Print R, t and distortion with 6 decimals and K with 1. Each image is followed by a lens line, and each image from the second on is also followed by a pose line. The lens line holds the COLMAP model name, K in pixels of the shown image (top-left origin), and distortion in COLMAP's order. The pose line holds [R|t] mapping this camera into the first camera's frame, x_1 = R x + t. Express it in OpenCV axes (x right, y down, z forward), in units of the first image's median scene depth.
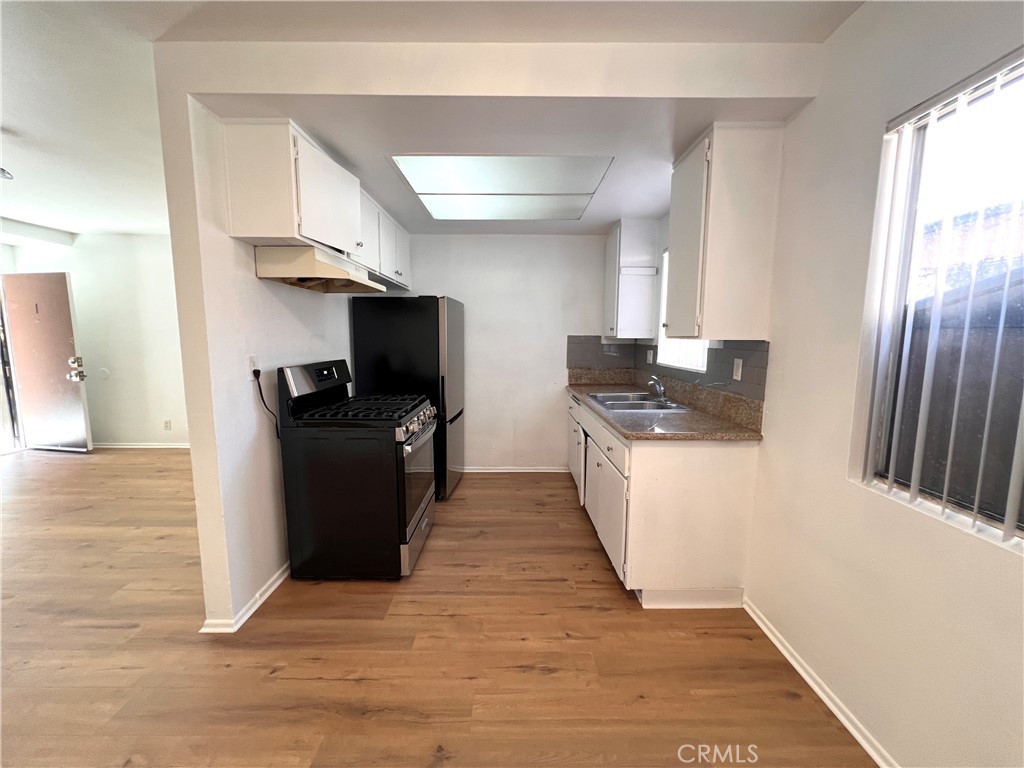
lens RADIAL K [[409.6, 0, 513.1], [0, 409.6, 386.9], [0, 0, 1]] dist [-0.000945, 0.000752]
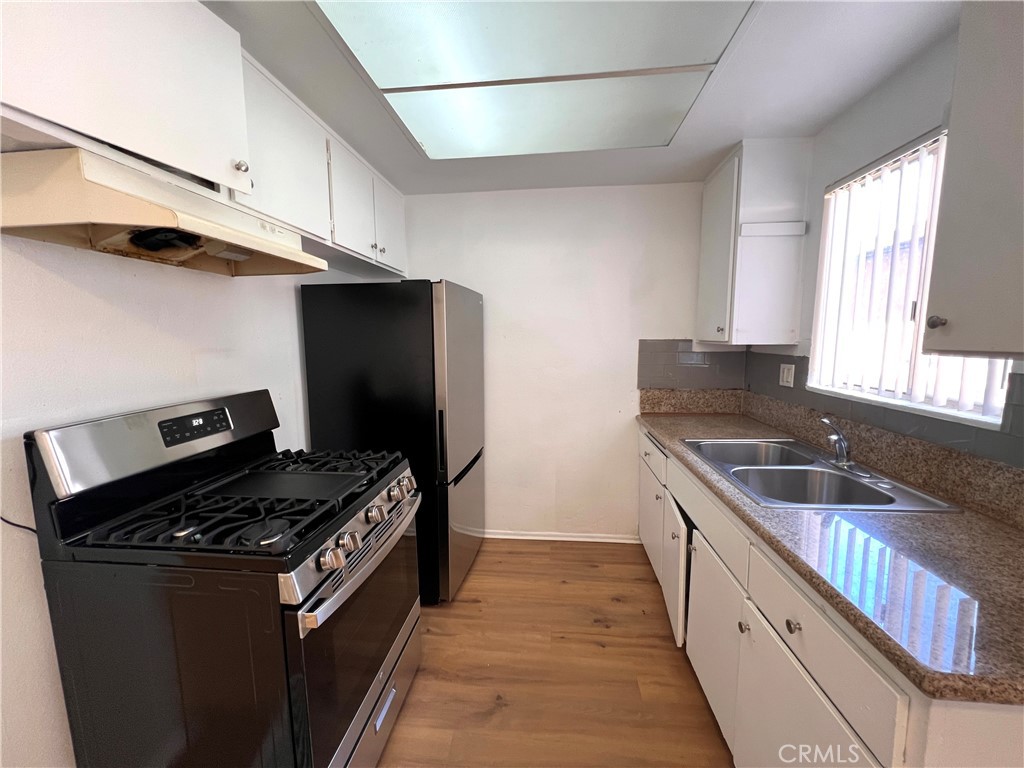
lens RADIAL K [[409.6, 0, 513.1], [0, 409.6, 386.9], [0, 0, 1]] dist [-0.000945, 0.000752]
pose [[0.994589, 0.000414, -0.103884, 0.000055], [-0.000116, 0.999996, 0.002868, -0.062242], [0.103885, -0.002840, 0.994585, 0.393501]]
